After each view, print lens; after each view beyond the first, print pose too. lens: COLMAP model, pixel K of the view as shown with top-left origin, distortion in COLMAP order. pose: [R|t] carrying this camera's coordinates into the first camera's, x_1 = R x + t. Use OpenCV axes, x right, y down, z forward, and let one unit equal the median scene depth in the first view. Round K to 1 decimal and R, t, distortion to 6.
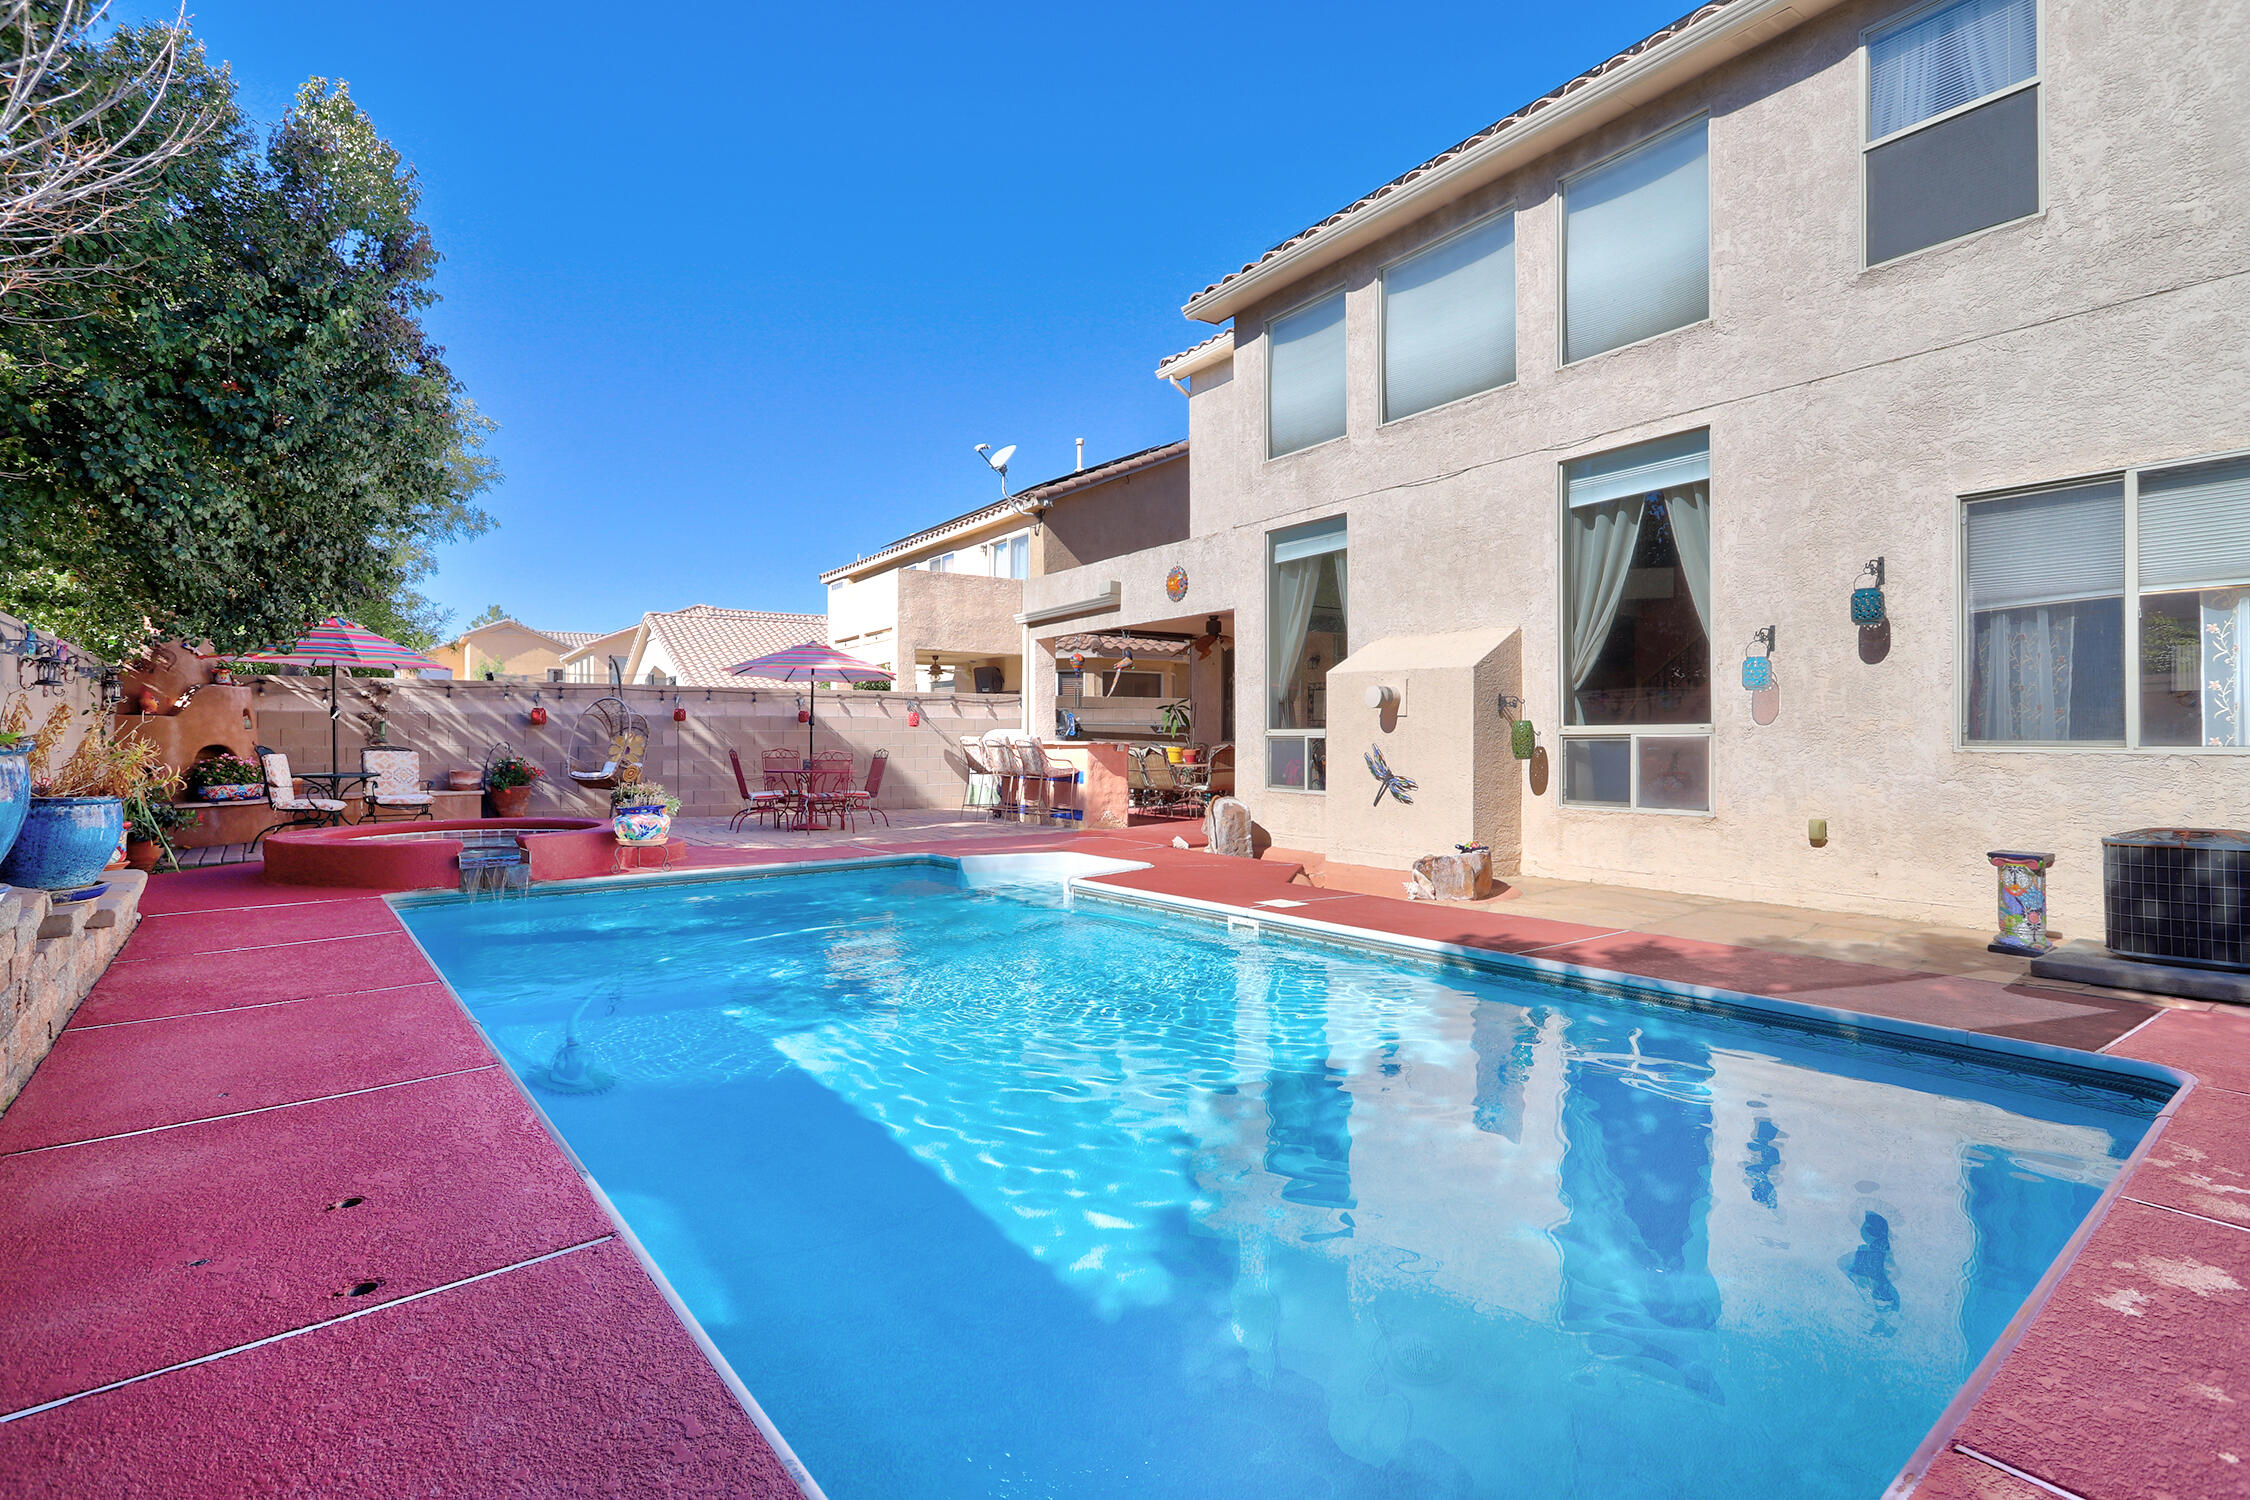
lens RADIAL K [[1060.7, 0, 1124.4], [0, 1060.7, 741.4], [0, 0, 1]] dist [-0.000644, 0.000522]
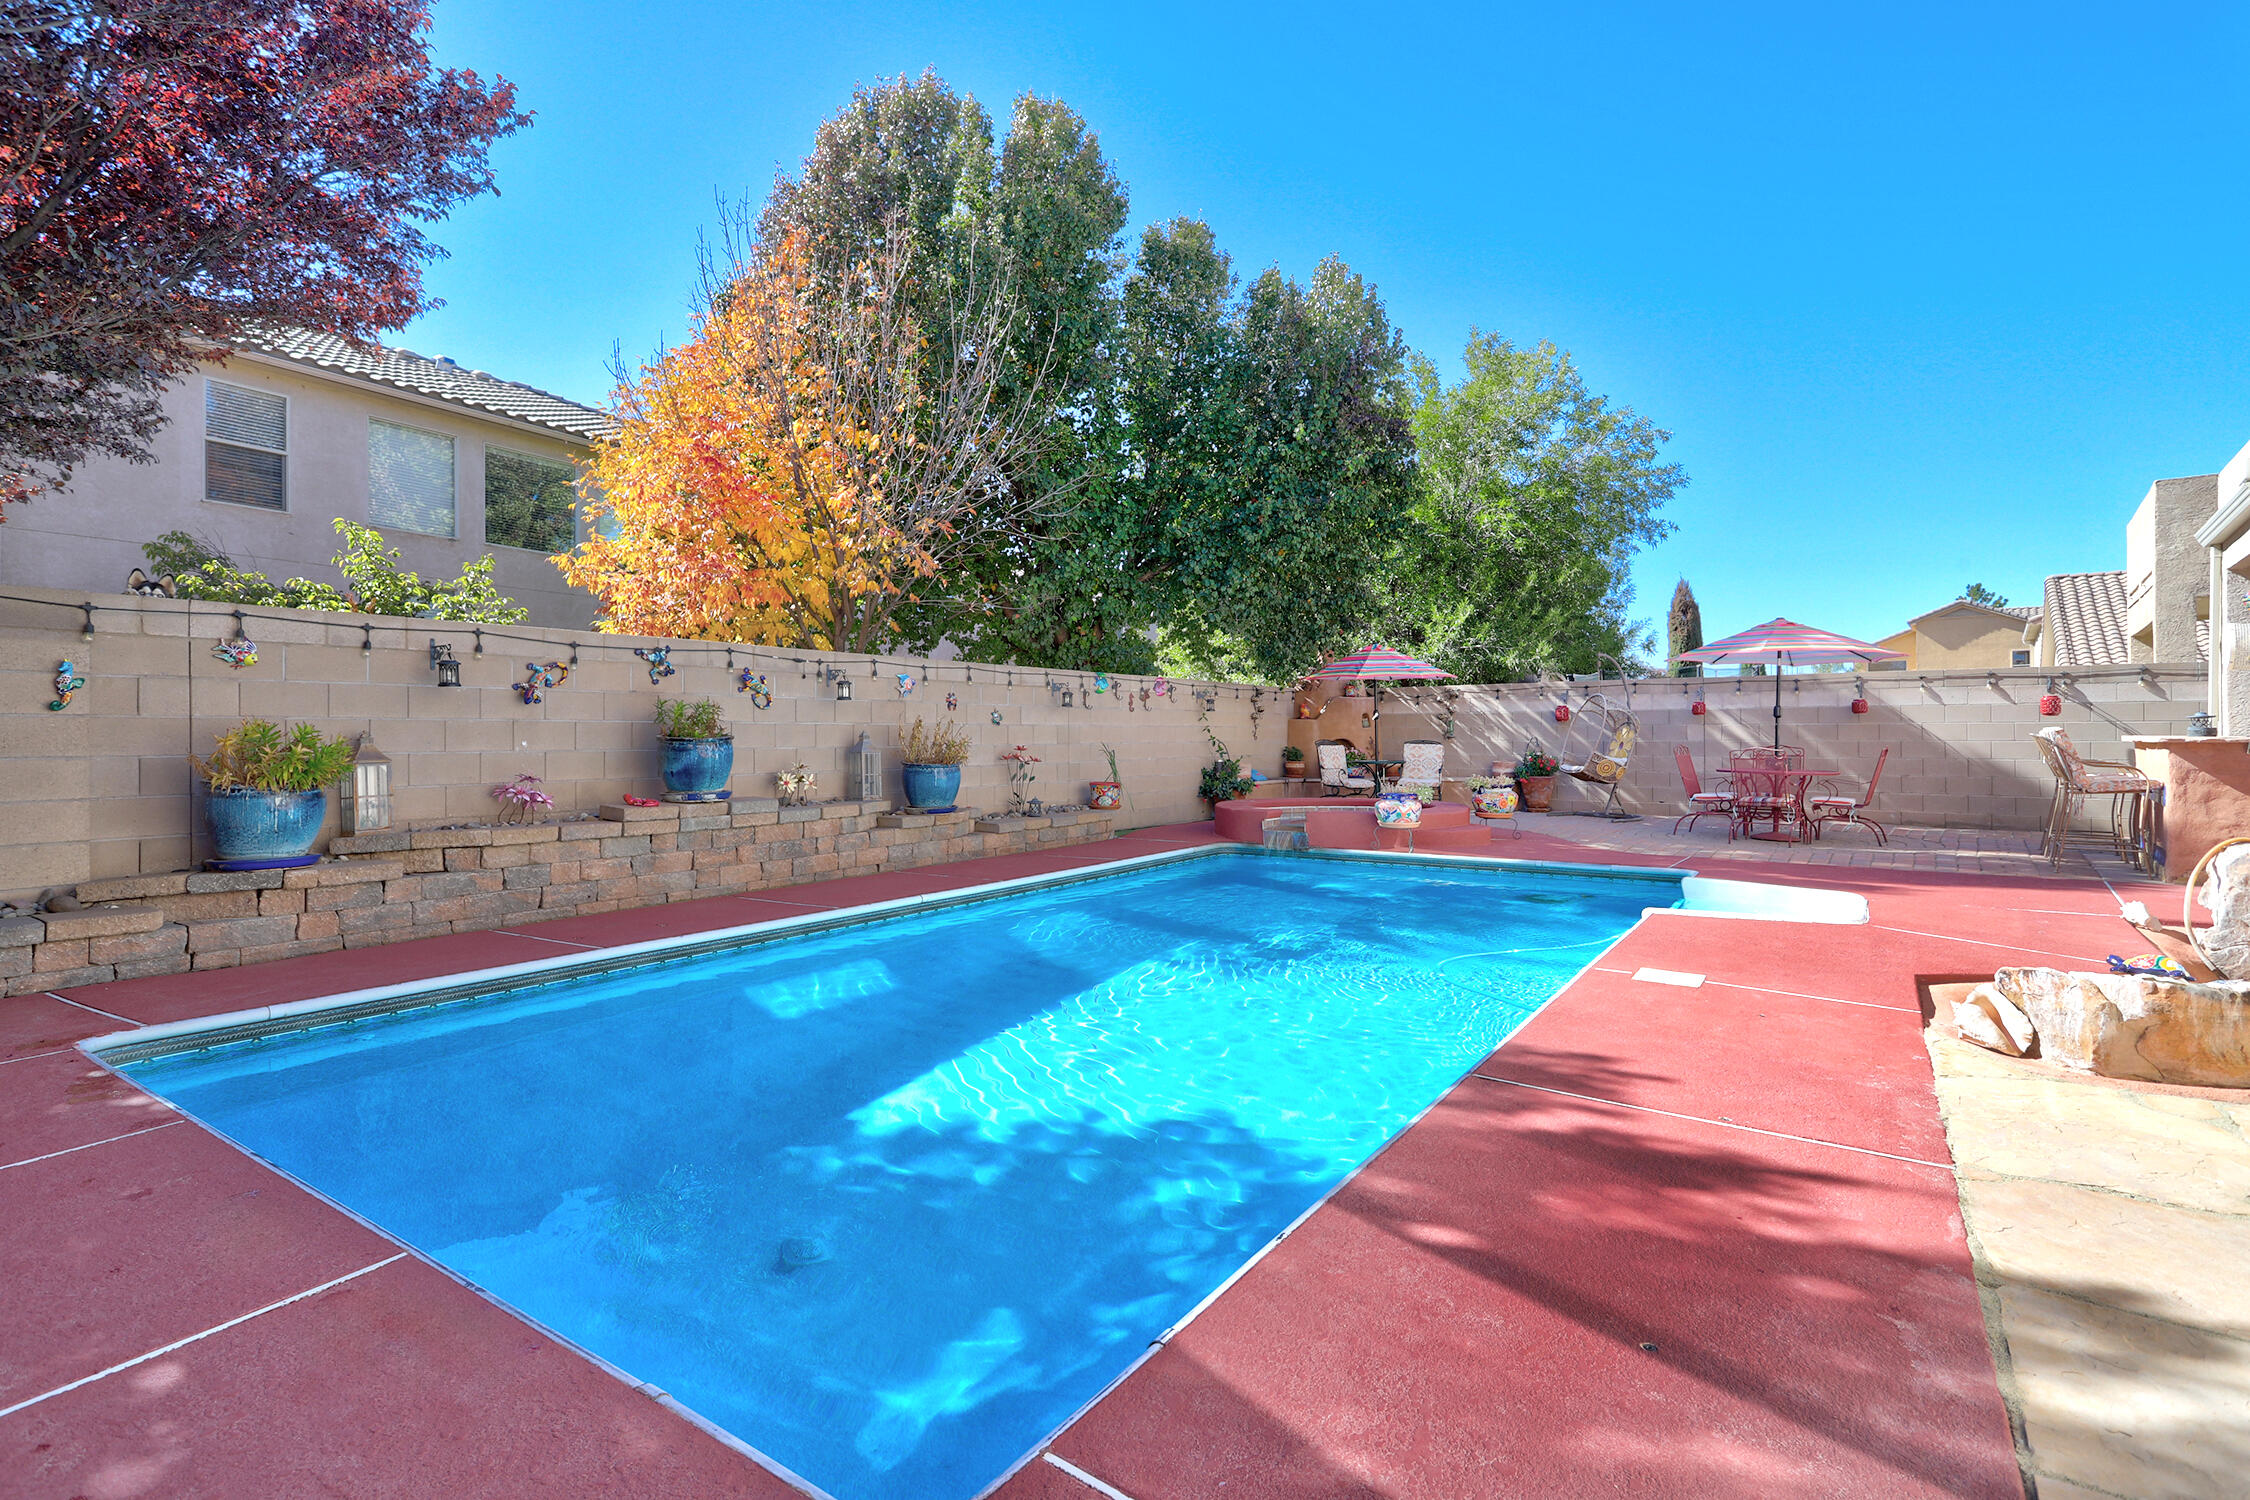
lens RADIAL K [[1060.7, 0, 1119.0], [0, 1060.7, 734.8], [0, 0, 1]] dist [-0.000644, 0.000522]
pose [[0.282732, -0.000286, -0.959199, 0.340274], [0.000020, 1.000000, -0.000292, -0.001245], [0.959199, 0.000063, 0.282732, 0.233765]]
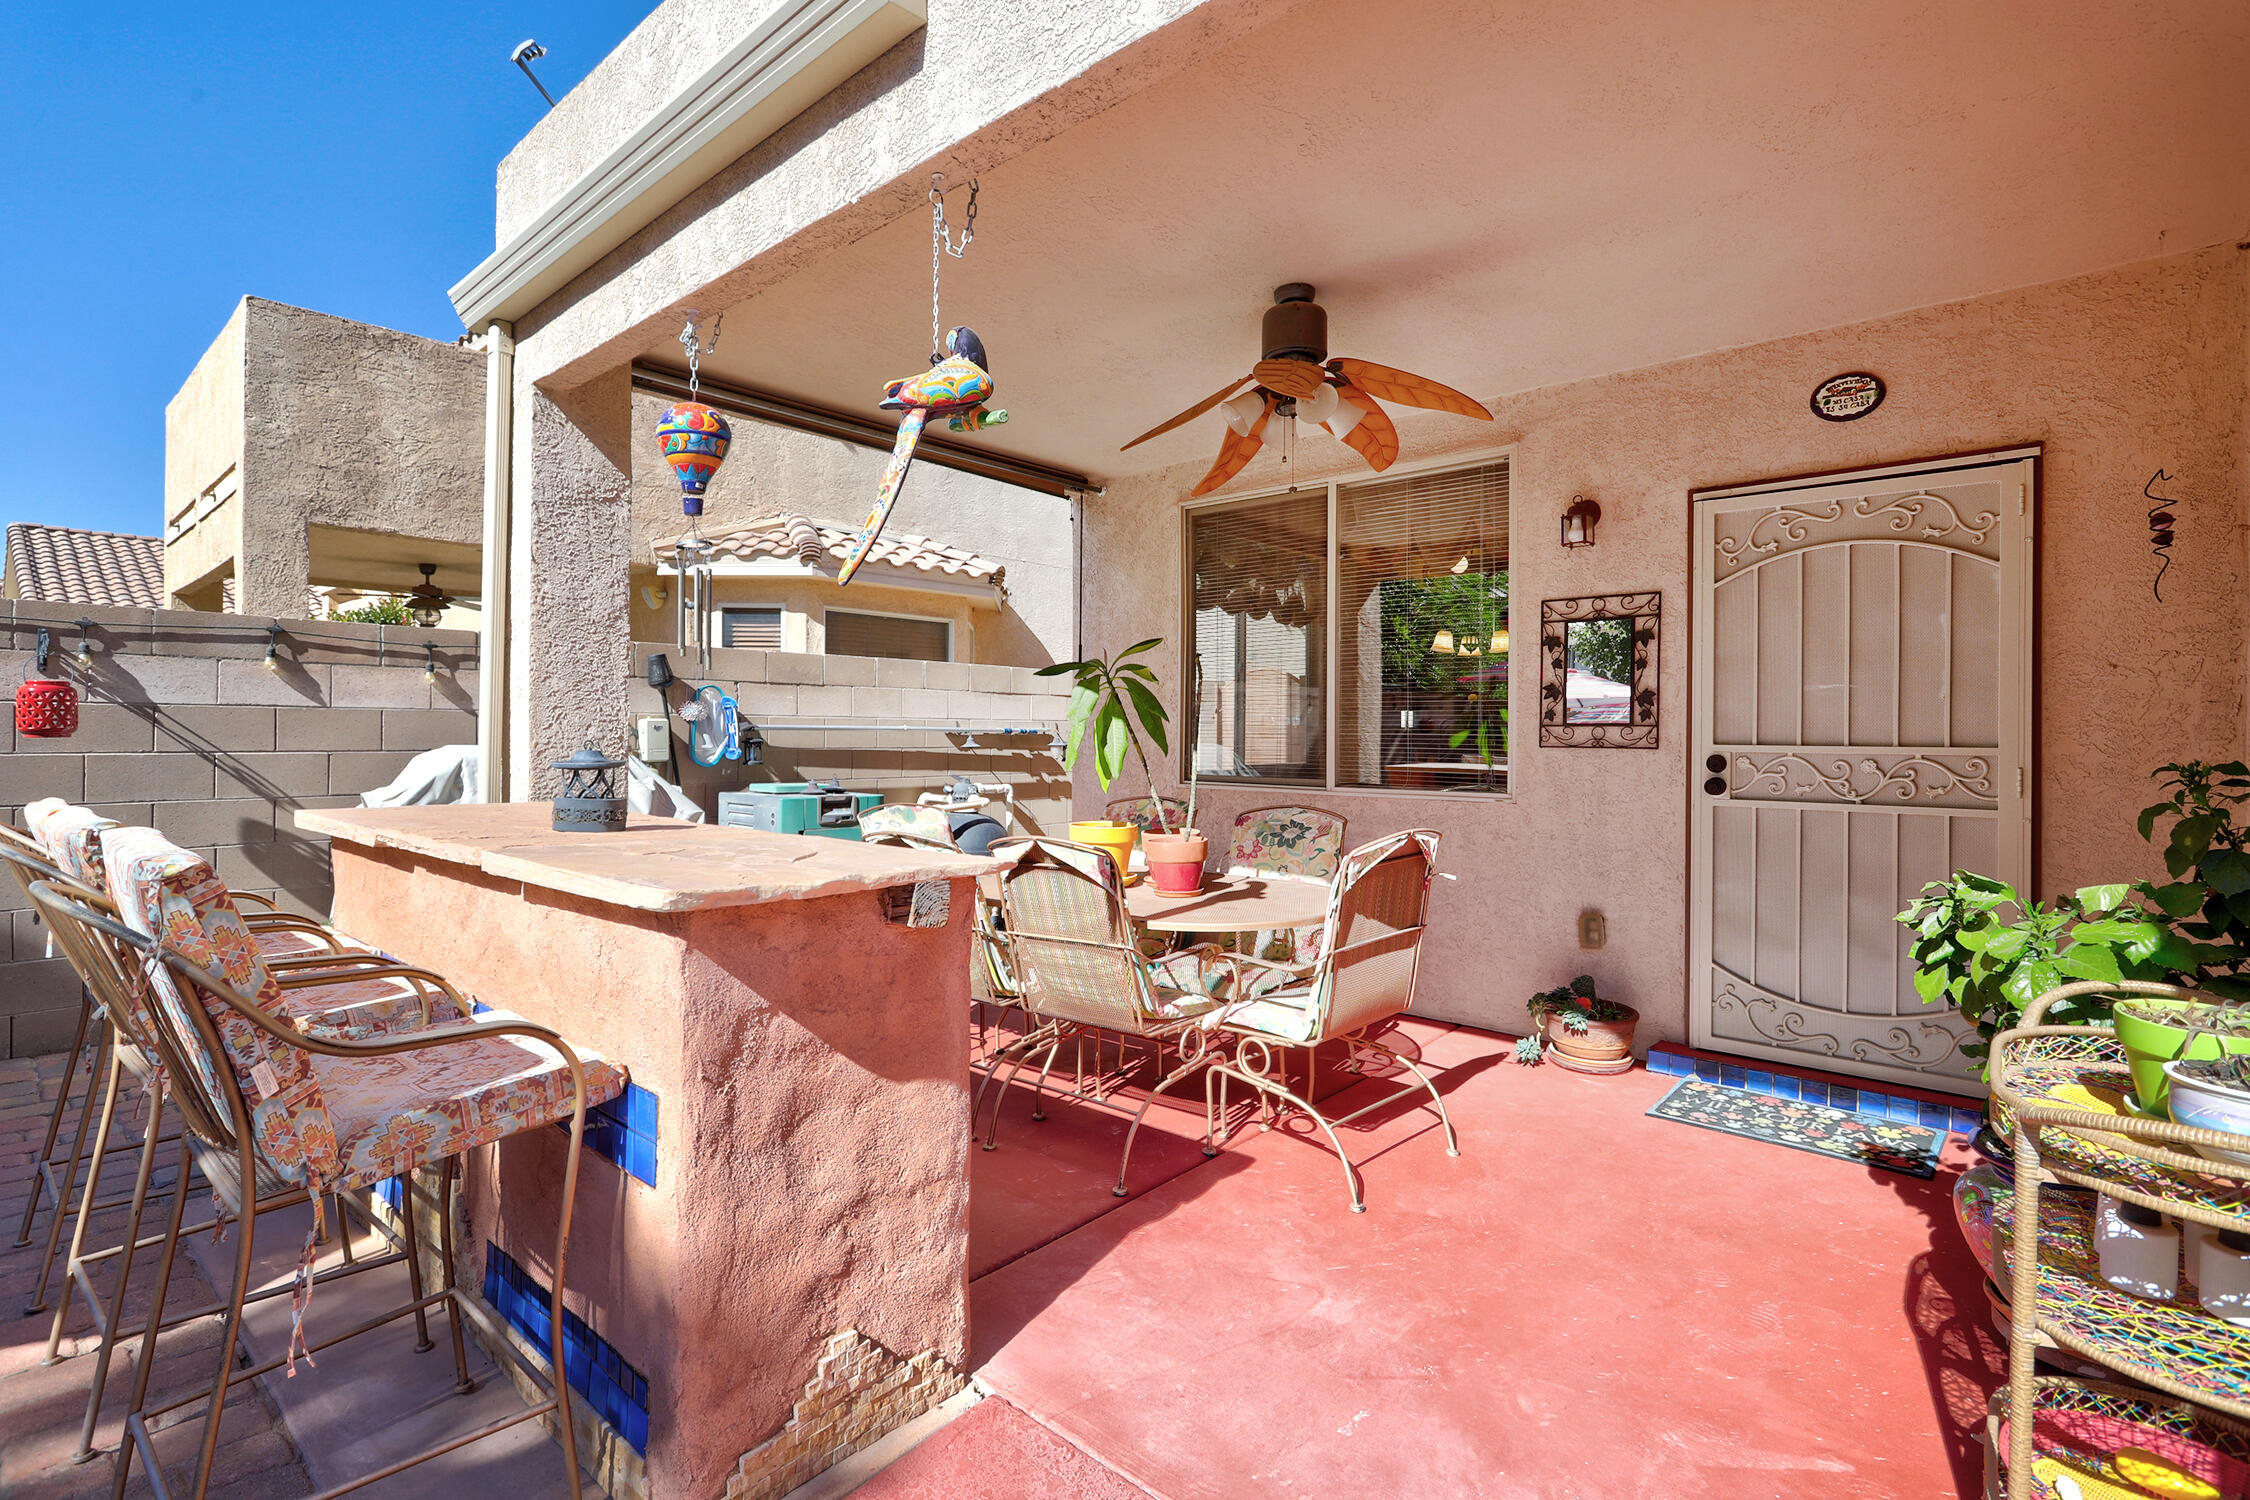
lens RADIAL K [[1060.7, 0, 1119.8], [0, 1060.7, 732.6], [0, 0, 1]] dist [-0.000644, 0.000522]
pose [[0.969844, 0.004540, 0.243686, -0.013078], [-0.003676, 0.999985, -0.004001, -0.016771], [-0.243700, 0.002985, 0.969846, 0.778974]]
